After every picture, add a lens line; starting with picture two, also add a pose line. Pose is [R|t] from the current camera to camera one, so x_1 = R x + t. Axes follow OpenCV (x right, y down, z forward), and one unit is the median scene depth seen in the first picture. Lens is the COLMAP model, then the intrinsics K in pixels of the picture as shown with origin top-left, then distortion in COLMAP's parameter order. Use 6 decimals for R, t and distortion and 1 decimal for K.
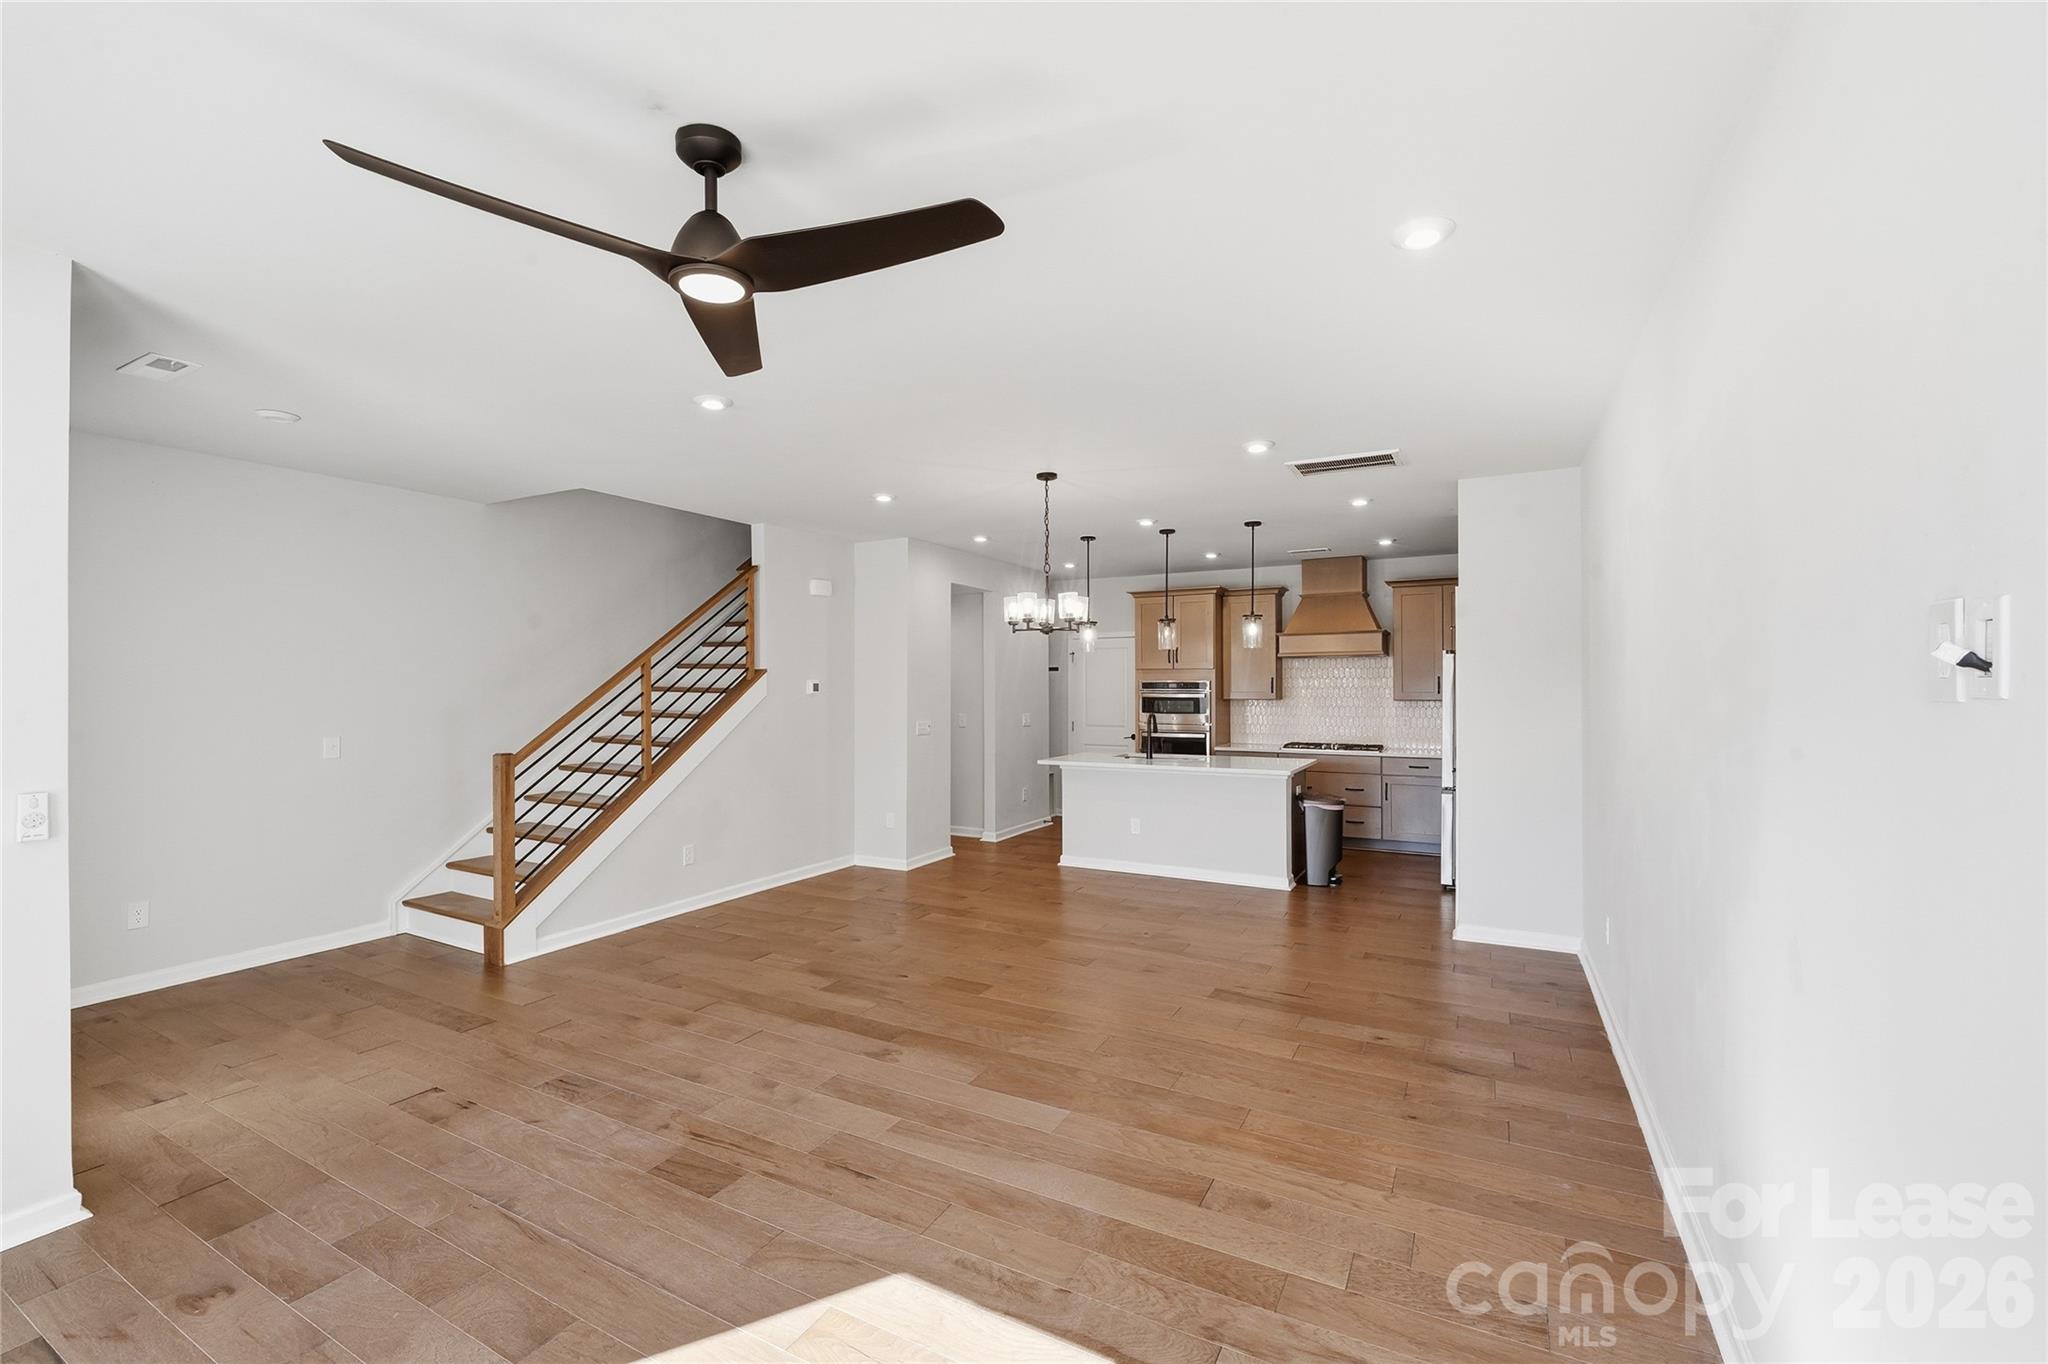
lens RADIAL K [[852.4, 0, 1019.2], [0, 852.4, 679.8], [0, 0, 1]] dist [-0.003594, -0.000925]
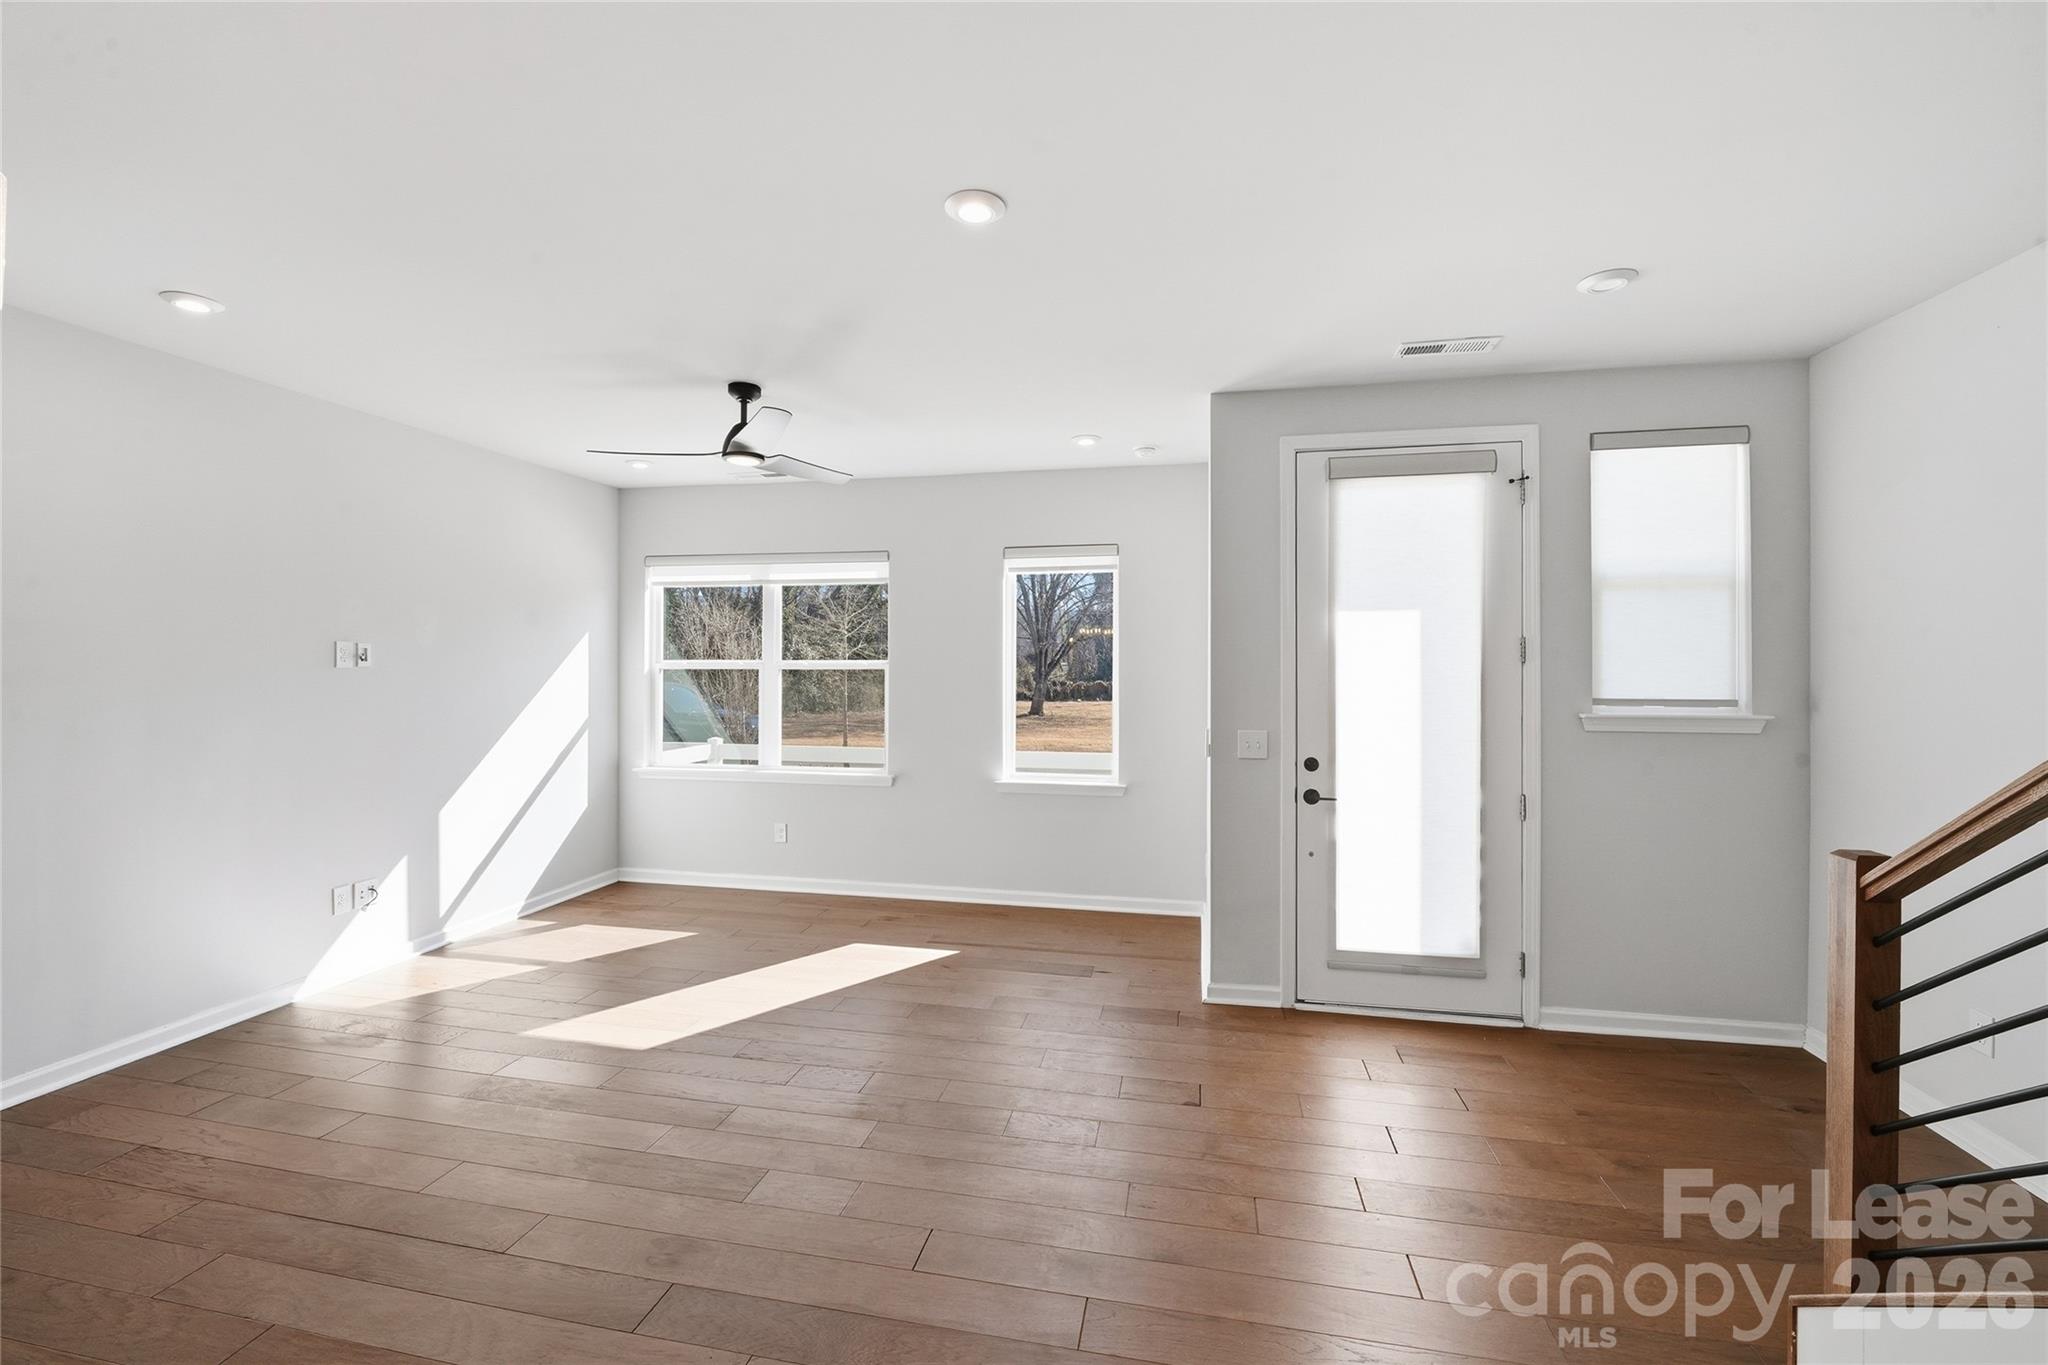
lens RADIAL K [[859.2, 0, 1017.6], [0, 859.2, 662.9], [0, 0, 1]] dist [-0.006121, -0.000647]
pose [[-0.958062, 0.001685, -0.286556, -0.121814], [0.003712, 0.999972, -0.006530, 0.006335], [0.286537, -0.007320, -0.958041, 0.923945]]
